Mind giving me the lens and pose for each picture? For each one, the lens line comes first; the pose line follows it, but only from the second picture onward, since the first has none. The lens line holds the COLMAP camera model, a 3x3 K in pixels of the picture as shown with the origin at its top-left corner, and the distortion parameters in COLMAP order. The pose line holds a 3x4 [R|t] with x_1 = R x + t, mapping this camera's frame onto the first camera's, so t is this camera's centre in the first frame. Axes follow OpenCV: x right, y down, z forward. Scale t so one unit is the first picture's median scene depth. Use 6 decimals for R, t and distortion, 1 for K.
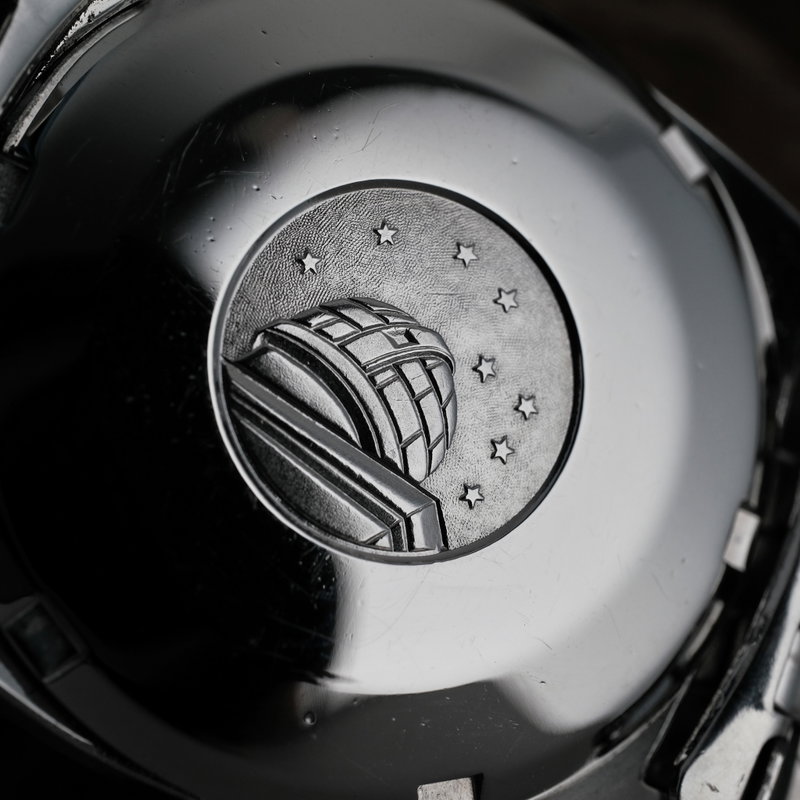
lens RADIAL K [[2077.8, 0, 403.9], [0, 2077.8, 398.8], [0, 0, 1]] dist [0.062065, 0.000000]
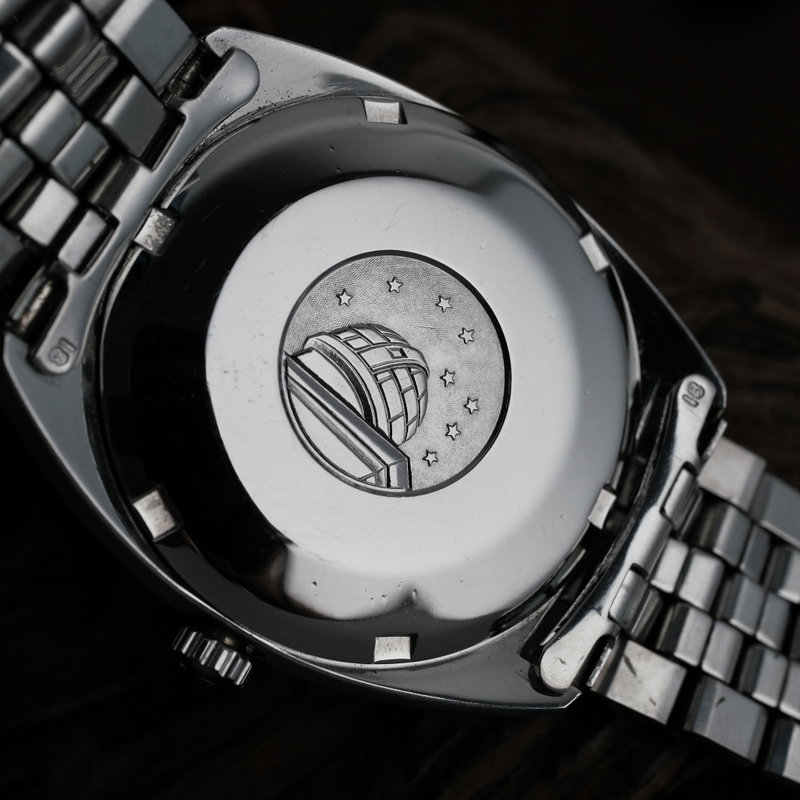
lens RADIAL K [[2077.8, 0, 397.3], [0, 2077.8, 399.9], [0, 0, 1]] dist [0.062065, 0.000000]
pose [[0.993508, 0.112558, 0.016523, -0.022632], [-0.112443, 0.993628, -0.007690, 0.017977], [-0.017284, 0.005783, 0.999834, -0.557663]]
